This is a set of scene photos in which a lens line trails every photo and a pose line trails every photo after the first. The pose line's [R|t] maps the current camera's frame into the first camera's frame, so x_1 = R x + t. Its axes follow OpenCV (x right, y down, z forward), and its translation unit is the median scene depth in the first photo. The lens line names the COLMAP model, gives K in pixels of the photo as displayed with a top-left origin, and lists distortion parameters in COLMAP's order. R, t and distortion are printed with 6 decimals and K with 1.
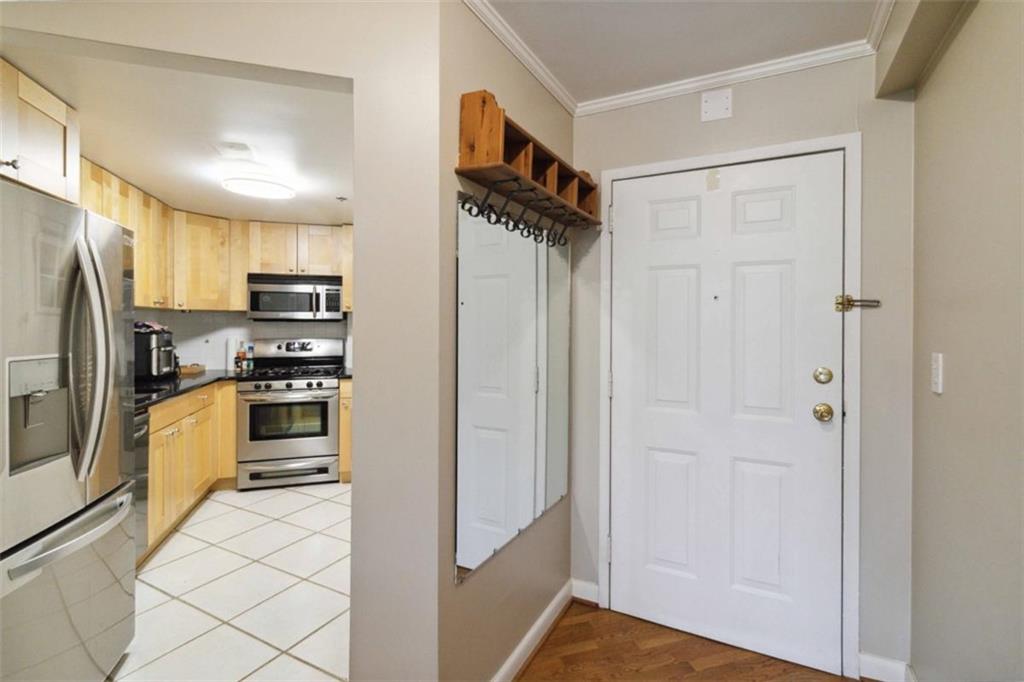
lens RADIAL K [[478.0, 0, 518.6], [0, 478.0, 328.1], [0, 0, 1]] dist [0.002788, -0.000191]
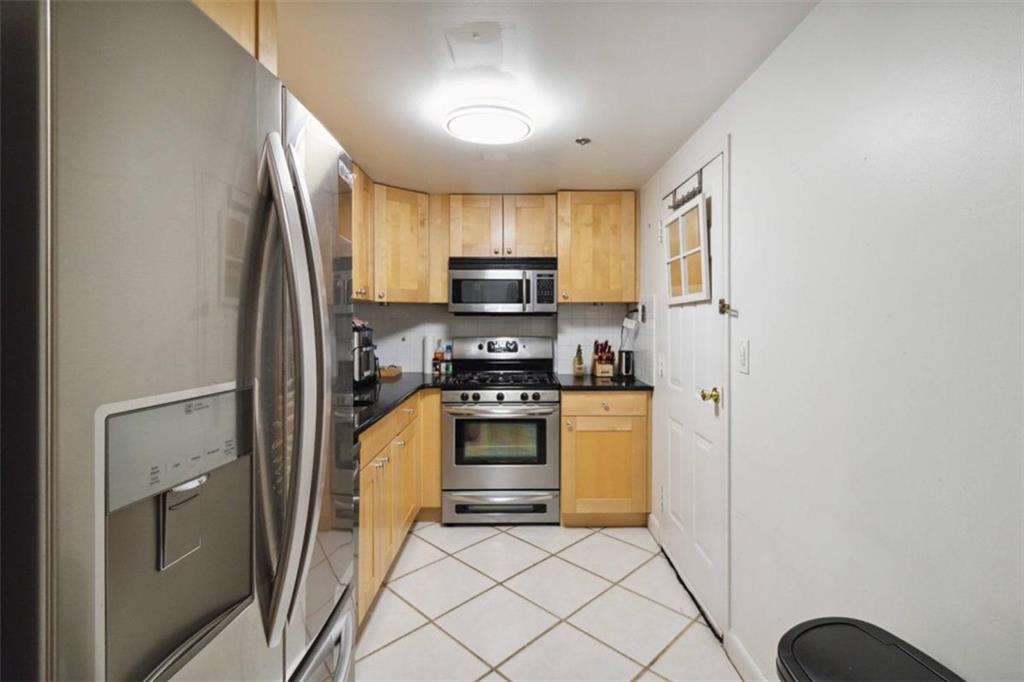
lens RADIAL K [[483.5, 0, 516.4], [0, 483.5, 324.5], [0, 0, 1]] dist [0.002948, 0.000562]
pose [[0.956065, -0.000541, -0.293156, -0.217566], [0.000940, 0.999999, 0.001220, 0.000204], [0.293155, -0.001442, 0.956064, 0.244418]]
